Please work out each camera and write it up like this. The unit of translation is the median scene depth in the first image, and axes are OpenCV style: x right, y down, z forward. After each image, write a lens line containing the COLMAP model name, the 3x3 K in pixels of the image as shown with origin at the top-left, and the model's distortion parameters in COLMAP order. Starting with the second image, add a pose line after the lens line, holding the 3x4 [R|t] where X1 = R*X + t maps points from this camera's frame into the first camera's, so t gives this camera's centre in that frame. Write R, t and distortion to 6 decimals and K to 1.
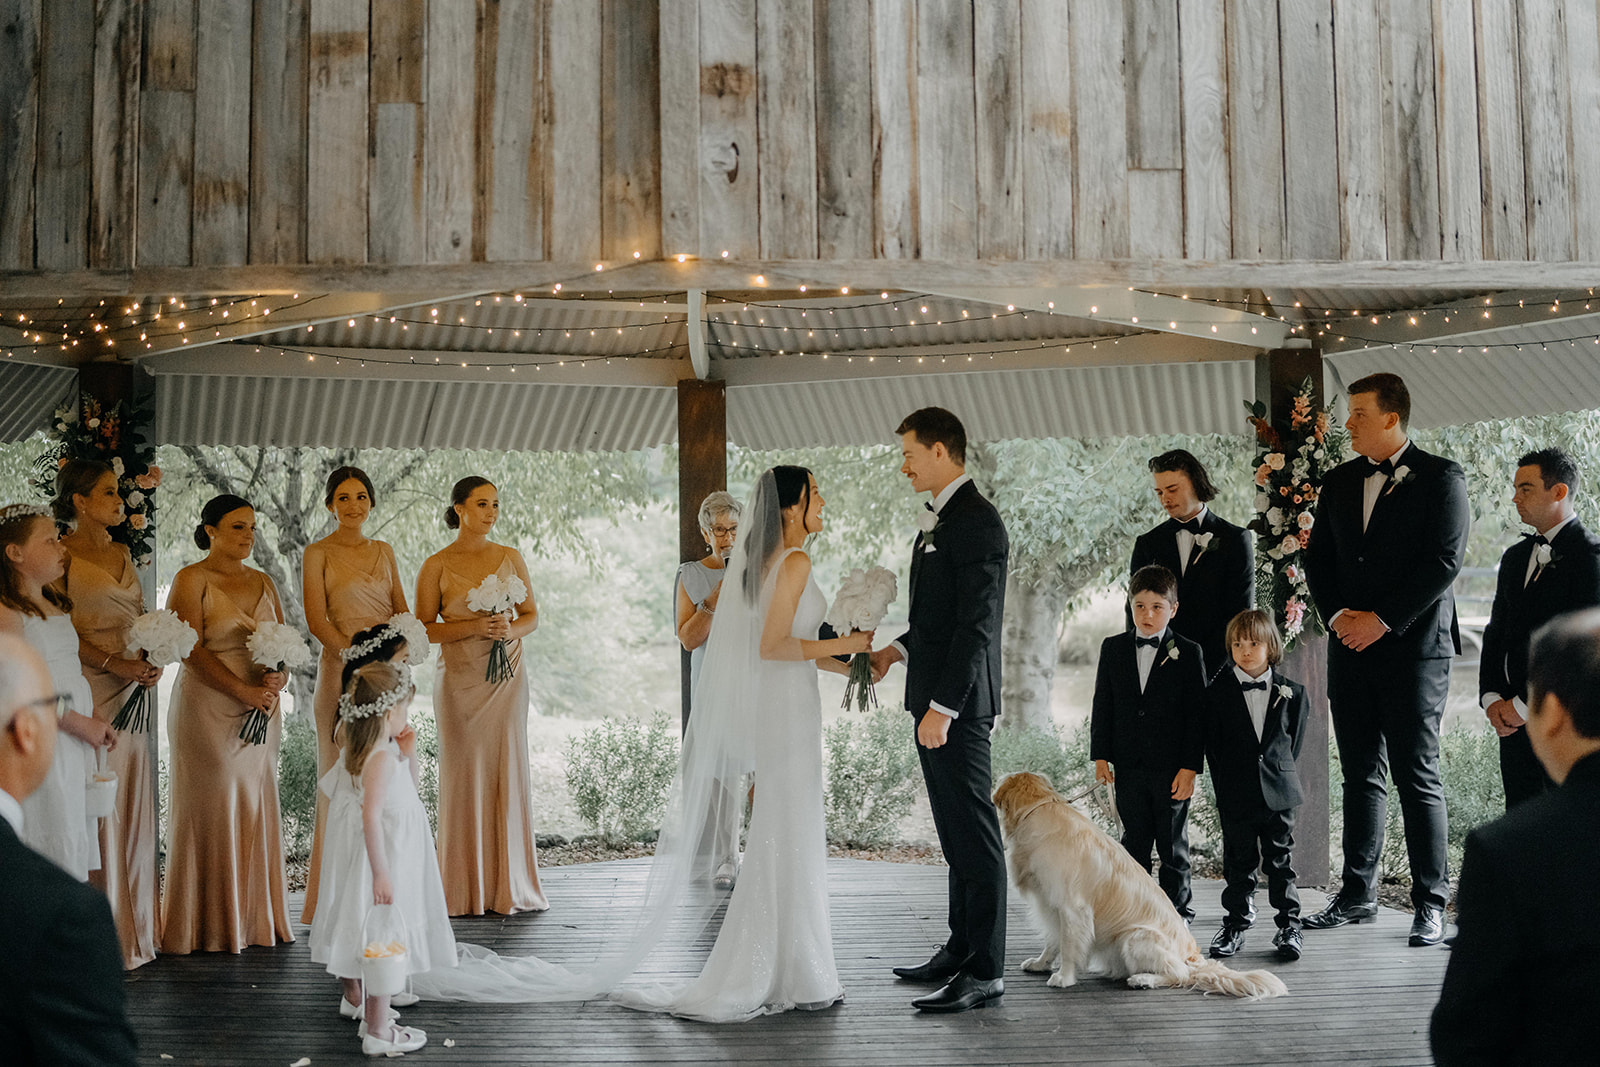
lens RADIAL K [[1610.7, 0, 775.1], [0, 1610.7, 532.5], [0, 0, 1]] dist [-0.416407, 0.000481]
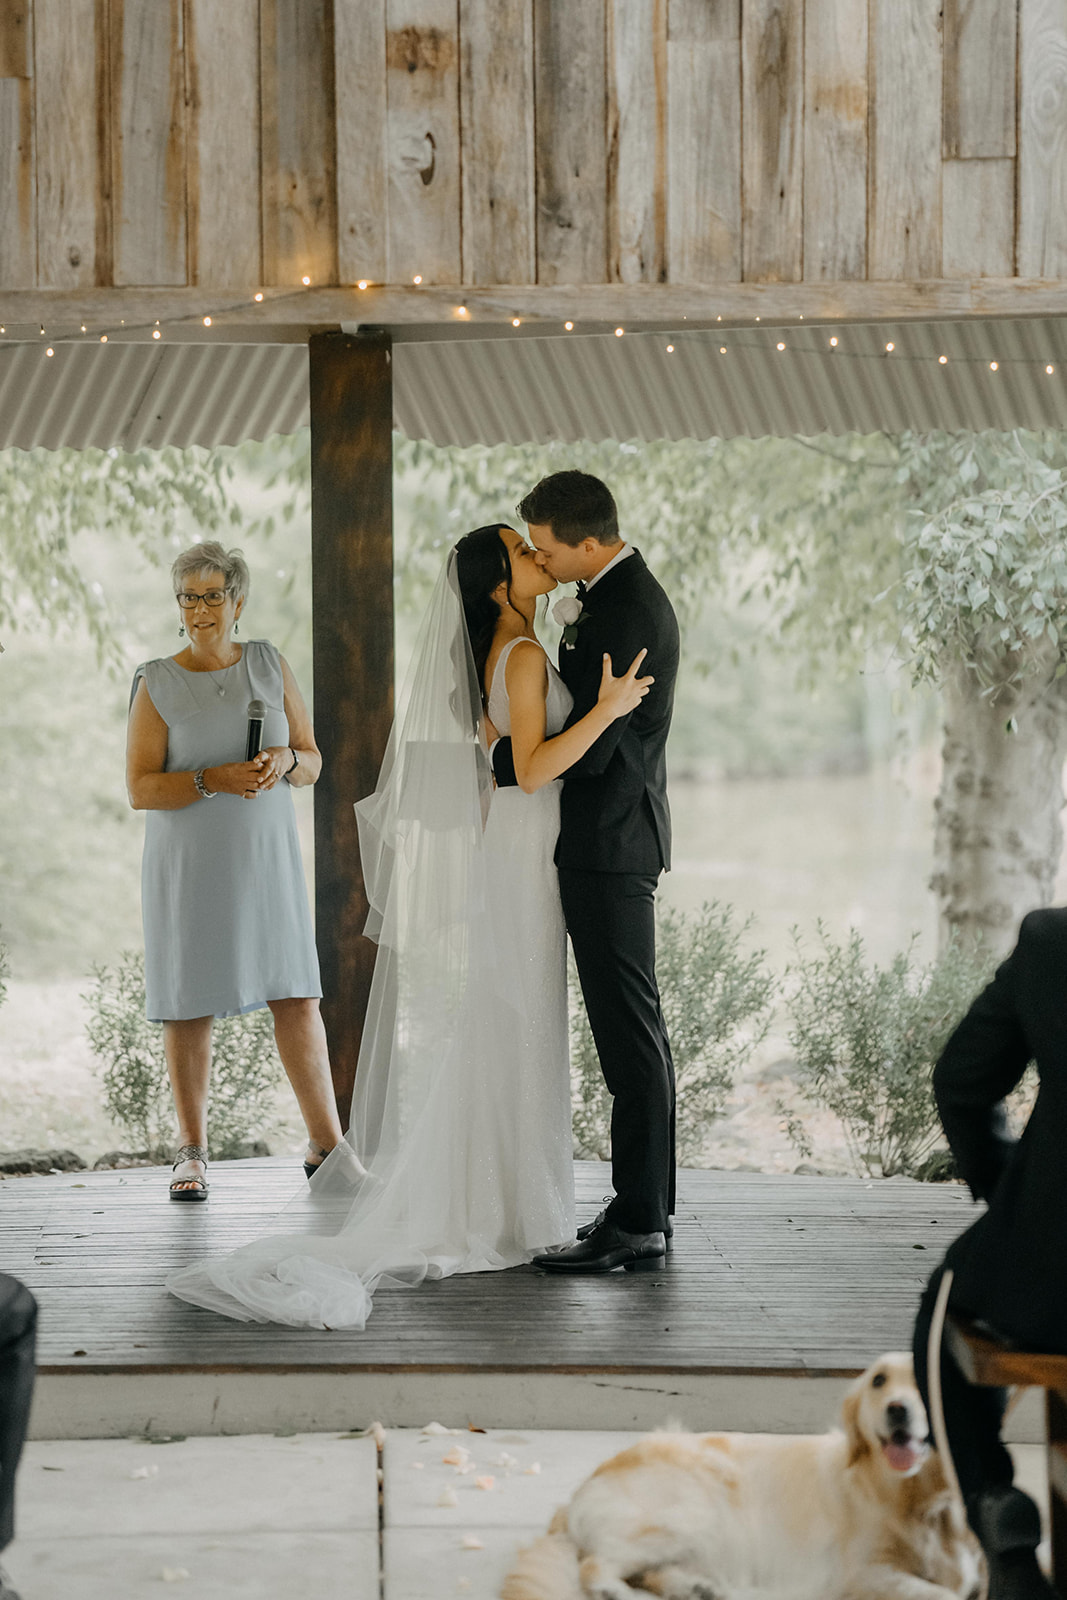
lens RADIAL K [[4151.2, 0, 533.5], [0, 4151.2, 800.0], [0, 0, 1]] dist [0.895190, 0.610177]
pose [[0.999844, 0.004699, 0.017021, -0.008705], [-0.005782, 0.997925, 0.064124, -0.052704], [-0.016684, -0.064212, 0.997797, -1.134110]]
